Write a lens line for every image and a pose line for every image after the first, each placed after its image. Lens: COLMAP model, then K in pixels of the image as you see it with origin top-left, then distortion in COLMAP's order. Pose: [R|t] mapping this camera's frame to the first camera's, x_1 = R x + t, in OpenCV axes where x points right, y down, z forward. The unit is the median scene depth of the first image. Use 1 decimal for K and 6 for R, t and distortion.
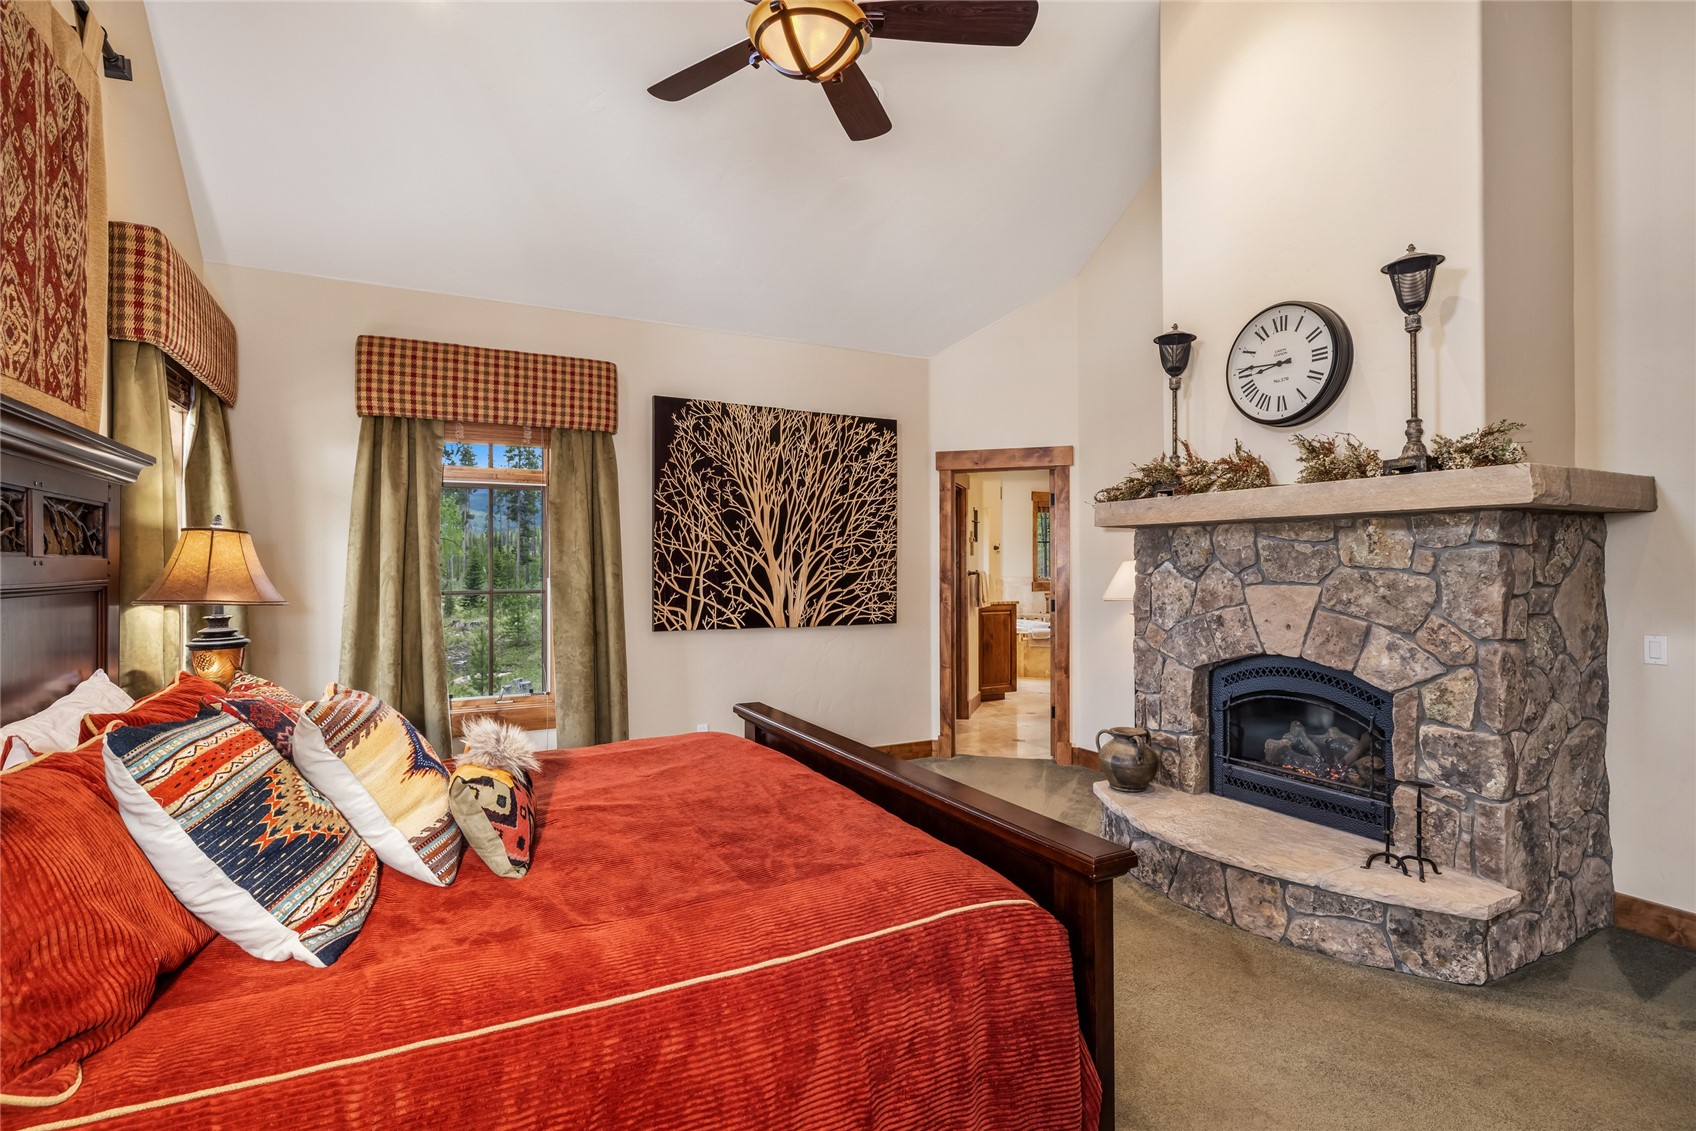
lens RADIAL K [[812.2, 0, 854.4], [0, 812.2, 564.1], [0, 0, 1]] dist [-0.003192, -0.000053]
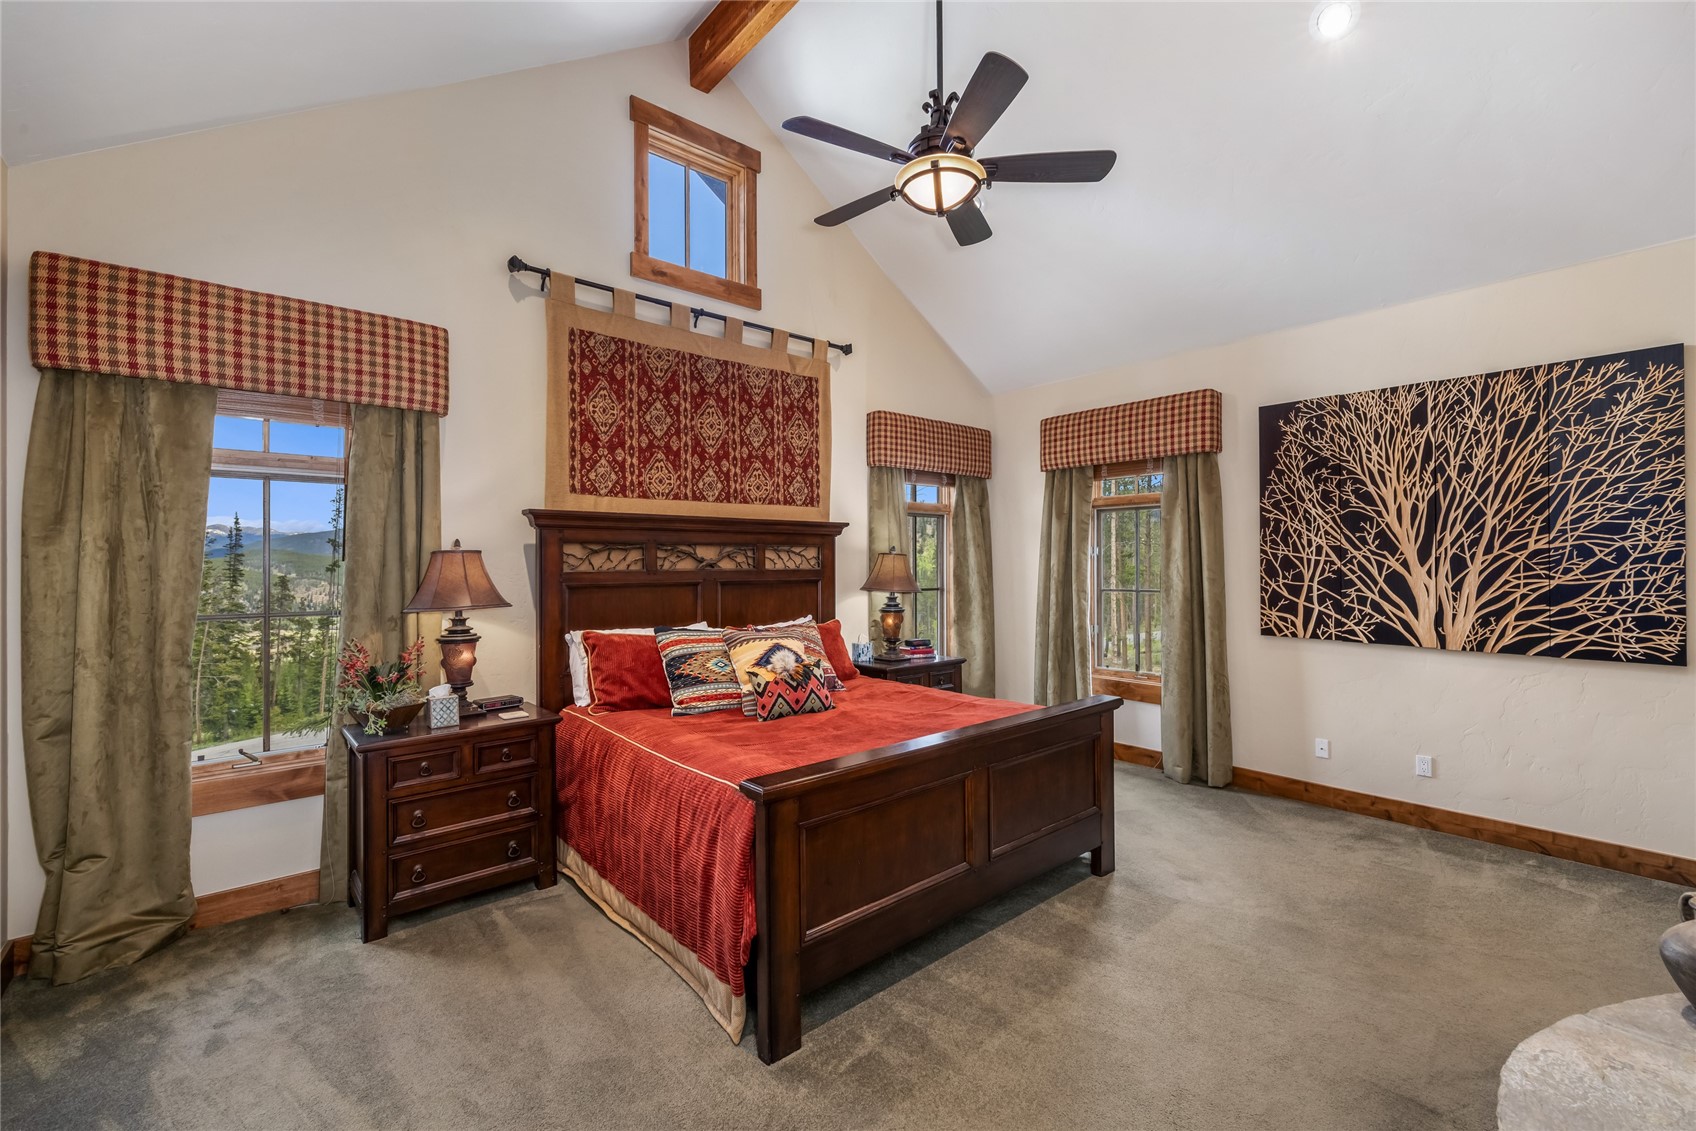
lens RADIAL K [[710.0, 0, 857.3], [0, 710.0, 562.2], [0, 0, 1]] dist [0.001460, -0.000288]
pose [[0.230670, -0.000627, -0.973032, 0.467604], [0.002703, 0.999996, -0.000004, -0.010242], [0.973028, -0.002629, 0.230671, 0.264816]]
